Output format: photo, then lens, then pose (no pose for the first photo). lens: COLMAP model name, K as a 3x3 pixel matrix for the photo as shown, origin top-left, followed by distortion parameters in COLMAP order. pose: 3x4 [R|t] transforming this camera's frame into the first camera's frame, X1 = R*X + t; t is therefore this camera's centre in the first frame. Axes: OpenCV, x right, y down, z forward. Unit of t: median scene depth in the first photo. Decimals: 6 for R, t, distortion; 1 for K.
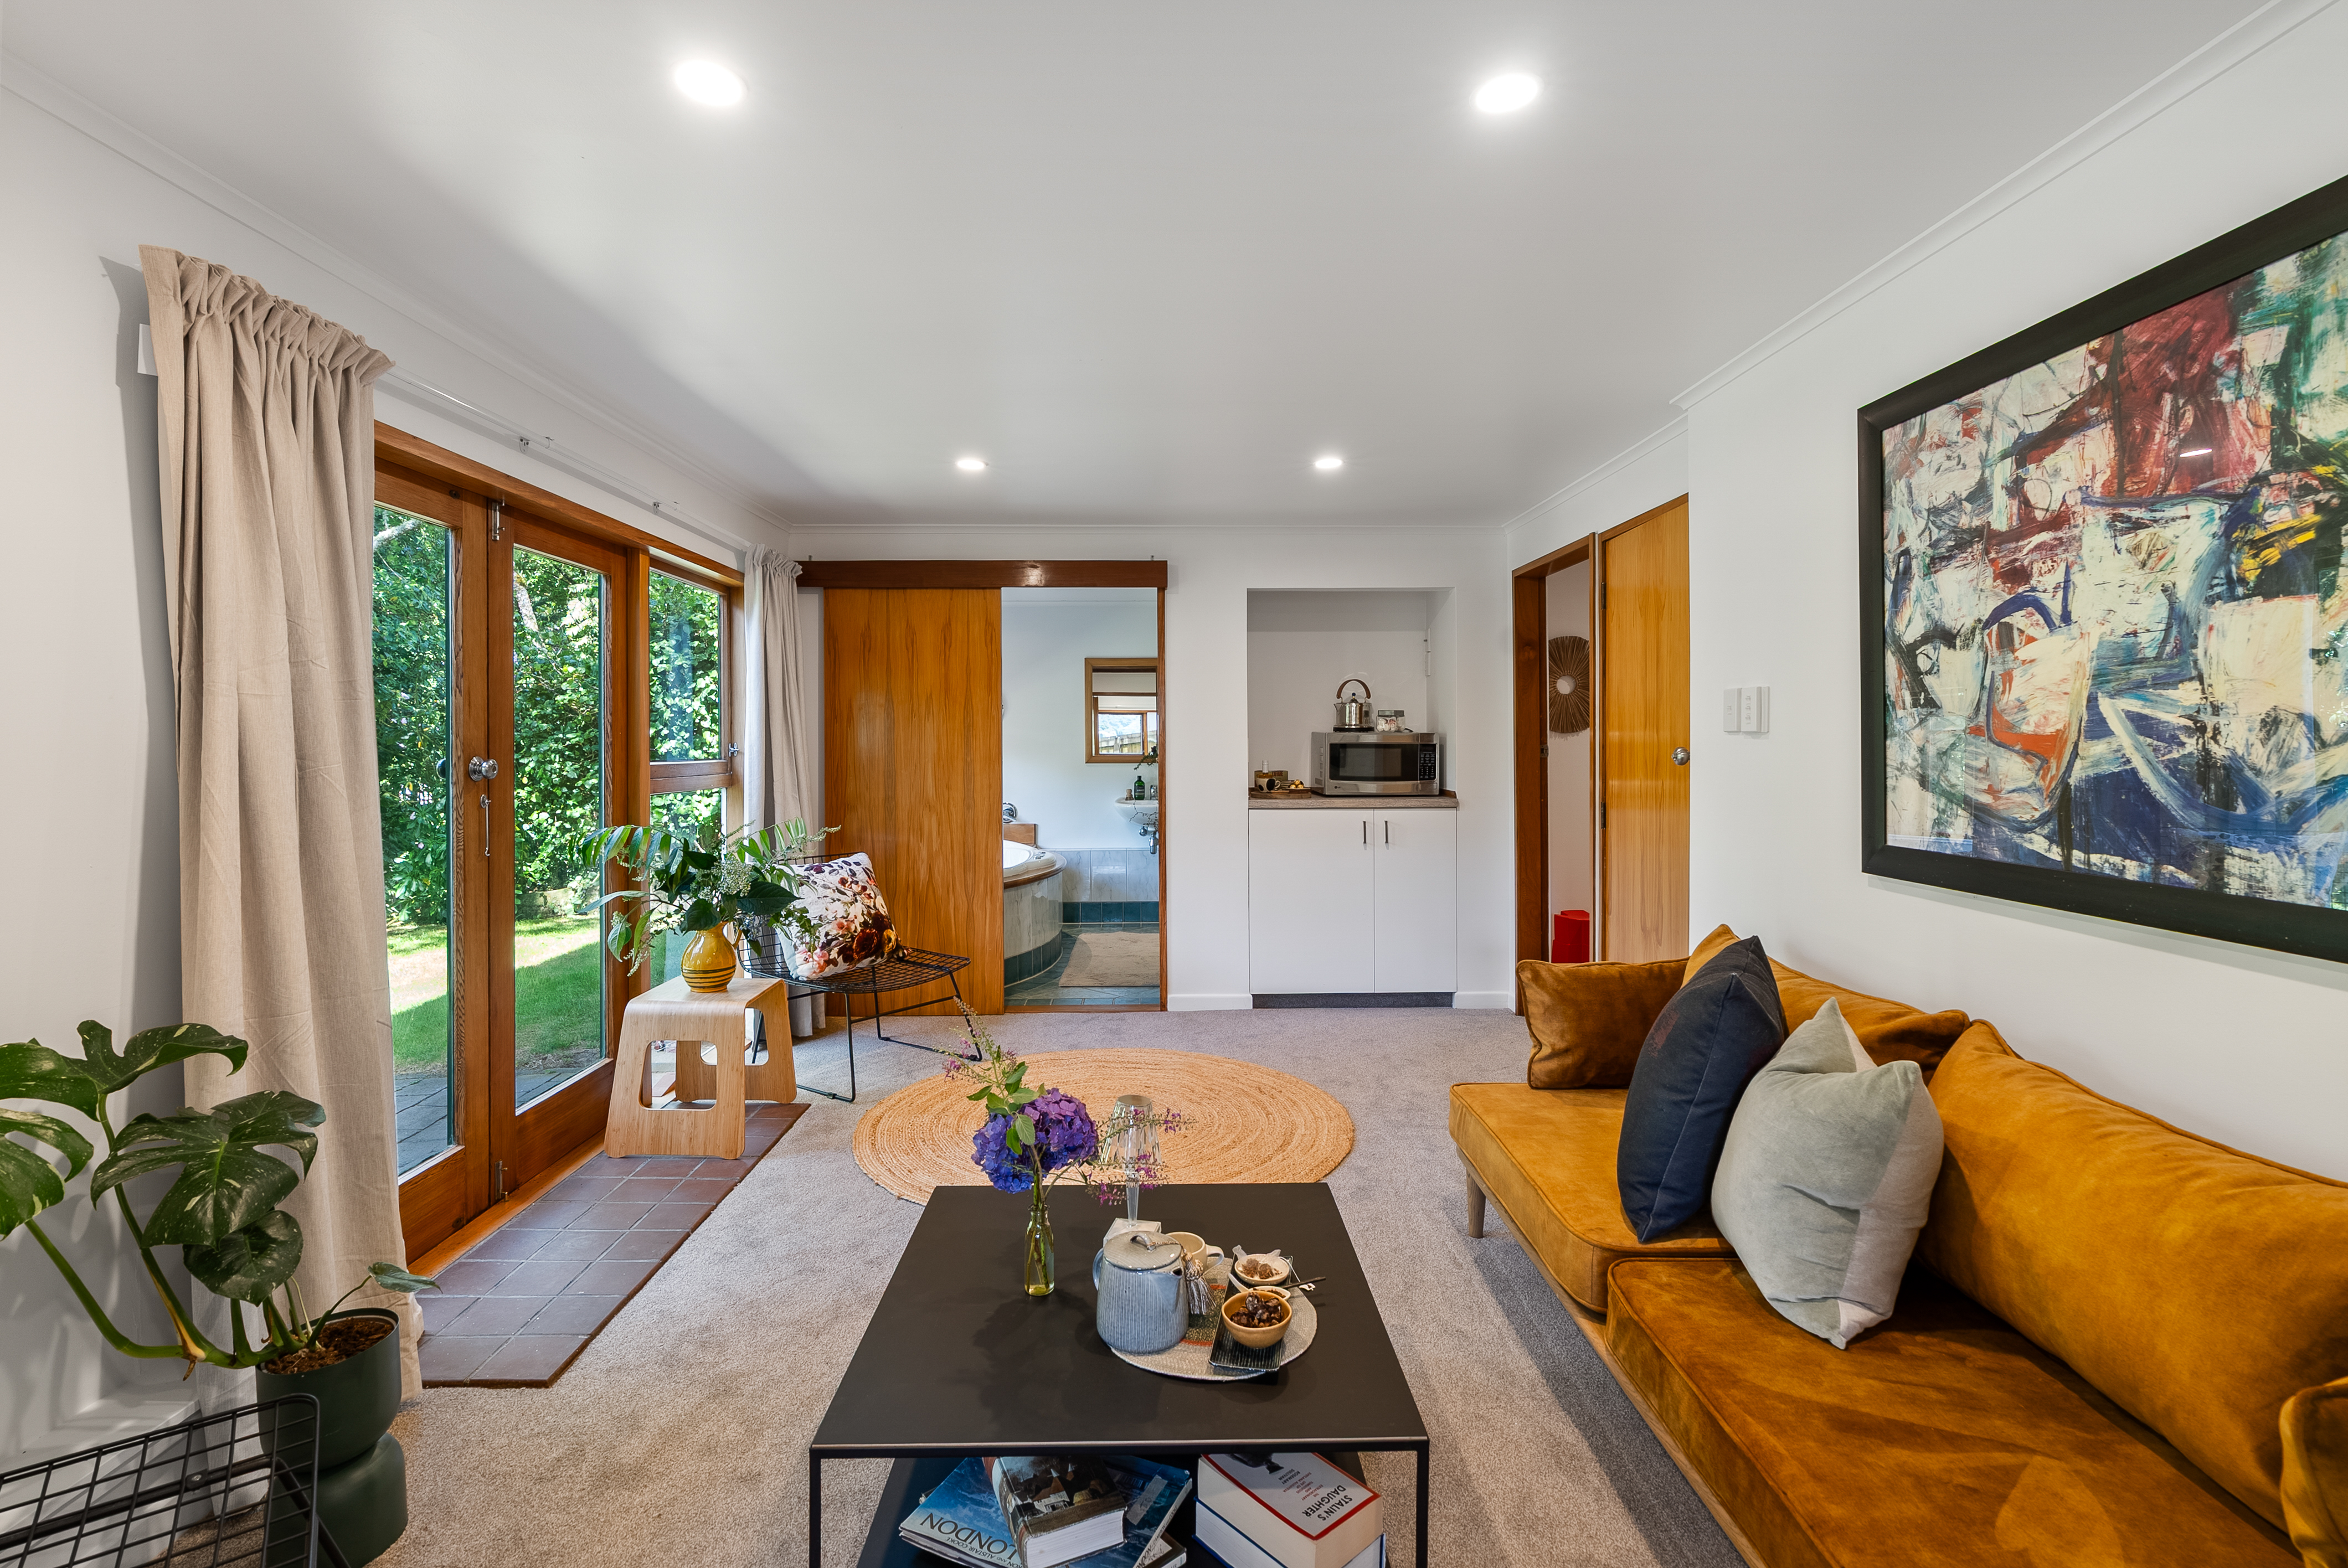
lens RADIAL K [[1080.4, 0, 1171.4], [0, 1080.4, 759.2], [0, 0, 1]] dist [-0.005103, 0.001824]
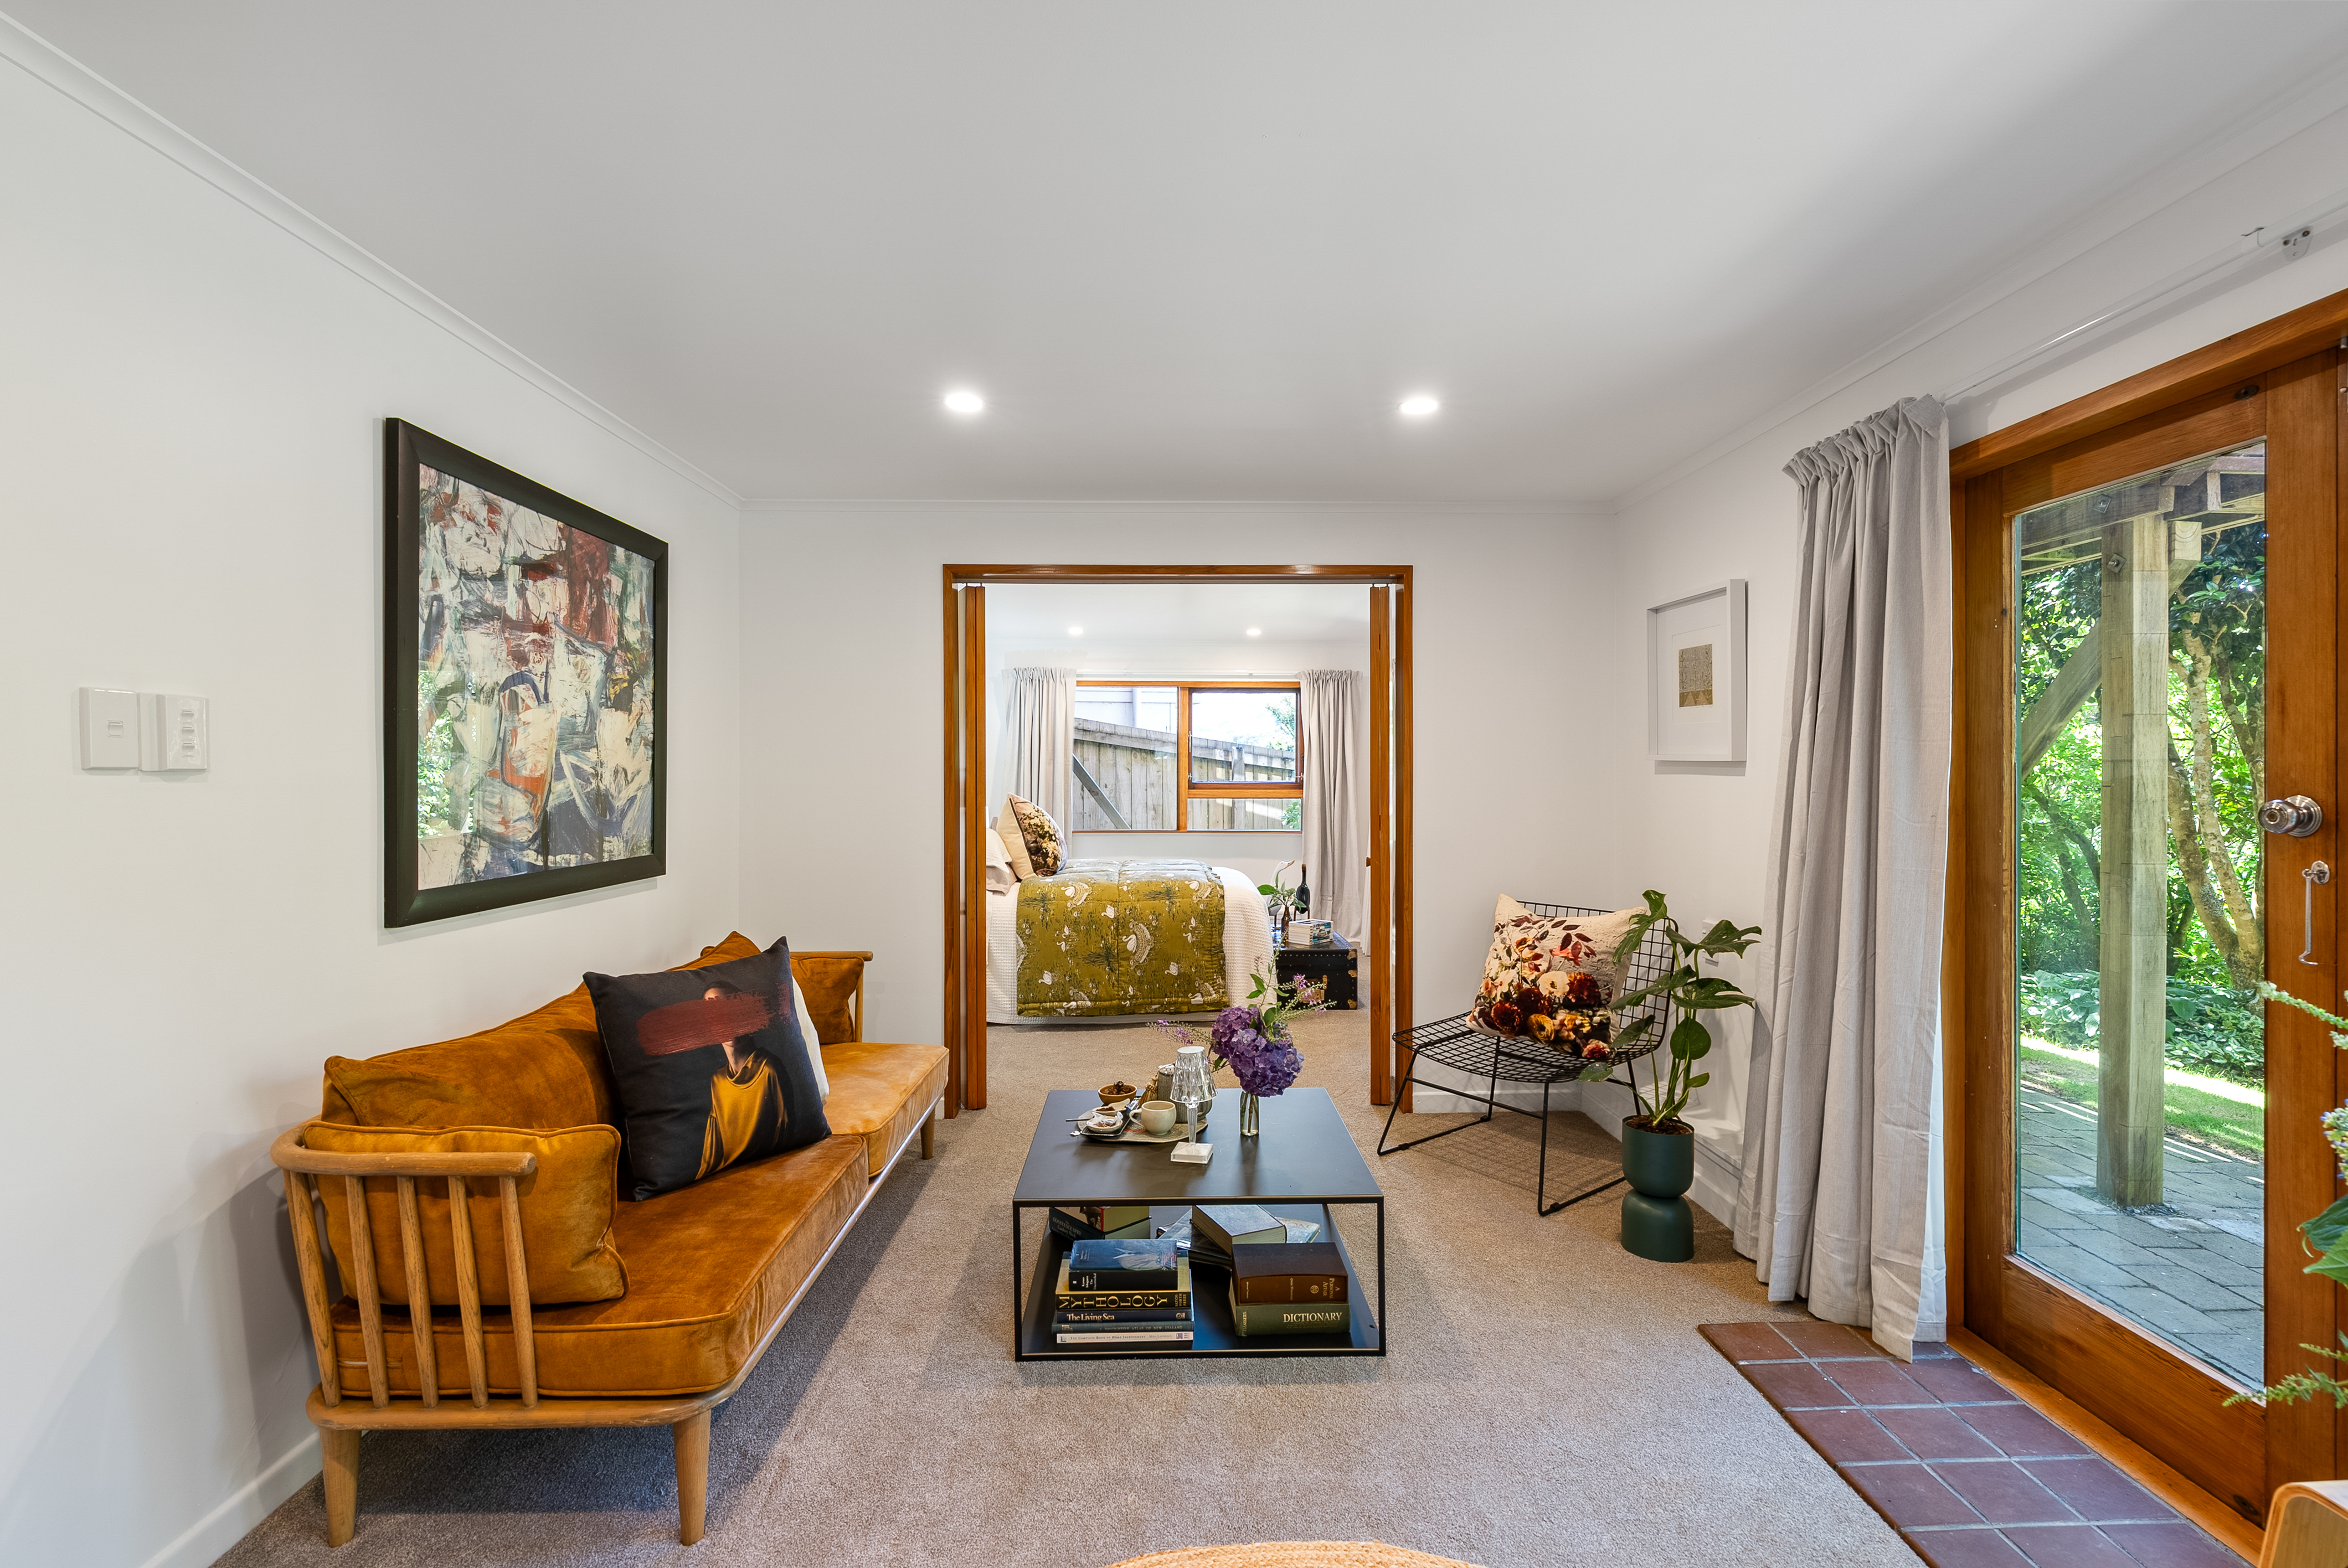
lens RADIAL K [[1080.4, 0, 1178.4], [0, 1080.4, 781.6], [0, 0, 1]] dist [-0.005103, 0.001824]
pose [[-0.999974, 0.006980, -0.001604, -0.019997], [0.006942, 0.999710, 0.023041, -0.040898], [0.001764, 0.023029, -0.999733, 2.248037]]
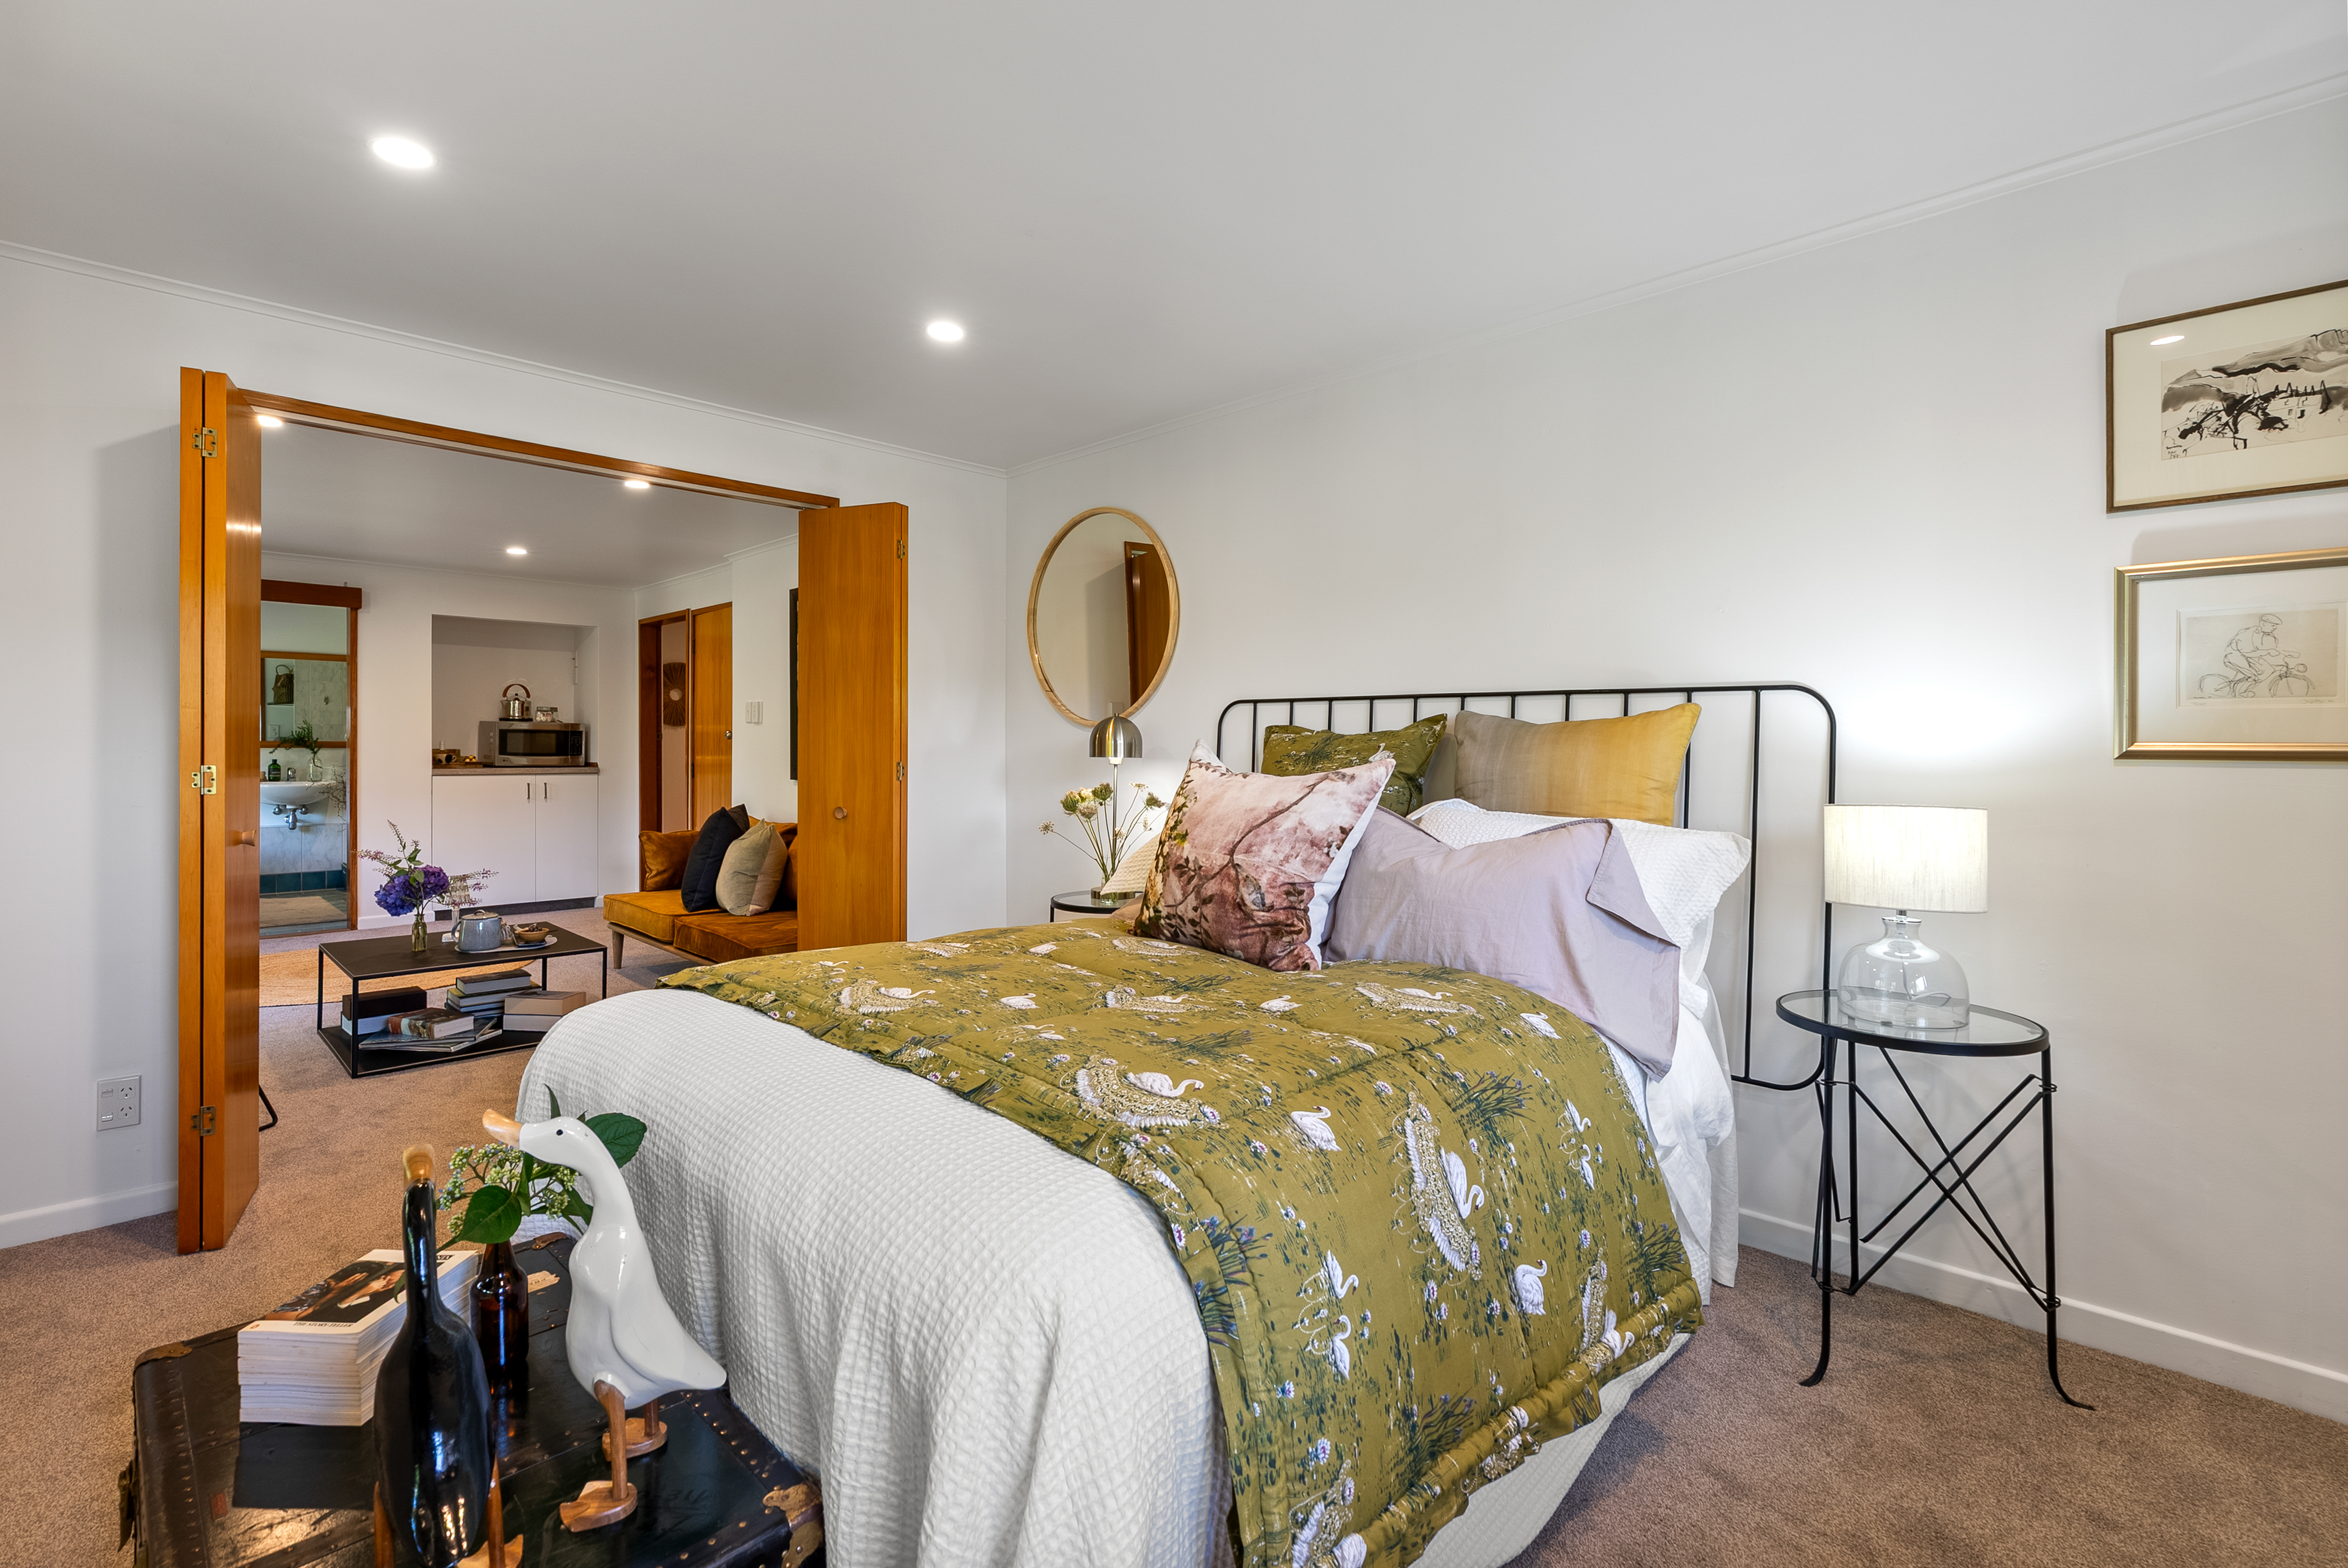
lens RADIAL K [[1080.4, 0, 1172.5], [0, 1080.4, 743.1], [0, 0, 1]] dist [-0.005103, 0.001824]
pose [[0.721063, 0.009488, 0.692805, -0.470318], [0.003471, 0.999844, -0.017305, 0.075774], [-0.692861, 0.014883, 0.720917, -1.497342]]
